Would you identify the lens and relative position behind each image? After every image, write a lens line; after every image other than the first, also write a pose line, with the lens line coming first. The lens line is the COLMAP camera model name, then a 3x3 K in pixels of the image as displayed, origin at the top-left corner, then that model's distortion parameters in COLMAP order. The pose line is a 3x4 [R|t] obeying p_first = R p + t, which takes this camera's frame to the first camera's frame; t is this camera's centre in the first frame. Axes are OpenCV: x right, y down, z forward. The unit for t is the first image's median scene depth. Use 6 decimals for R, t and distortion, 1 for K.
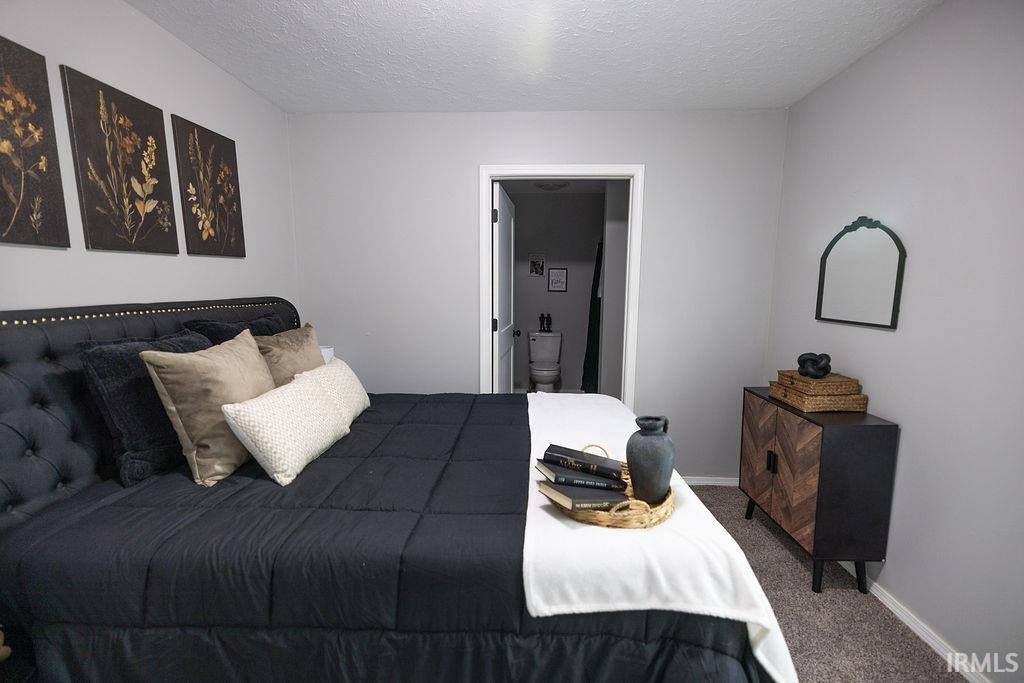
lens RADIAL K [[428.9, 0, 506.3], [0, 428.9, 345.0], [0, 0, 1]] dist [-0.001278, -0.000442]
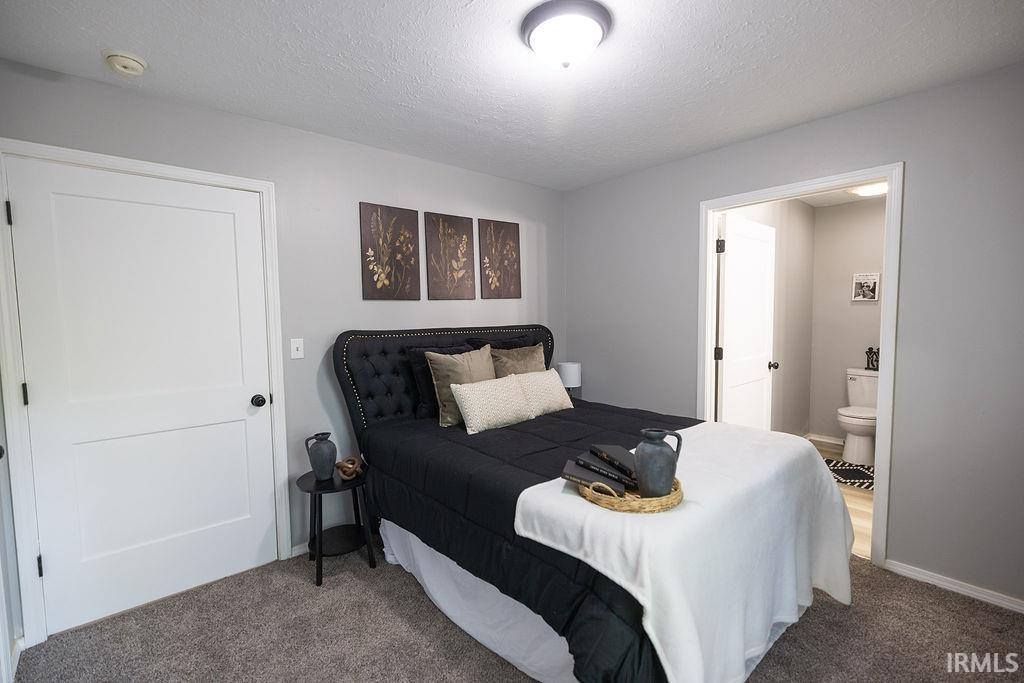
lens RADIAL K [[428.9, 0, 512.1], [0, 428.9, 344.1], [0, 0, 1]] dist [-0.001278, -0.000442]
pose [[0.698517, 0.037545, -0.714607, 0.703424], [-0.084748, 0.995935, -0.030515, 0.005150], [0.710557, 0.081877, 0.698860, -0.085775]]
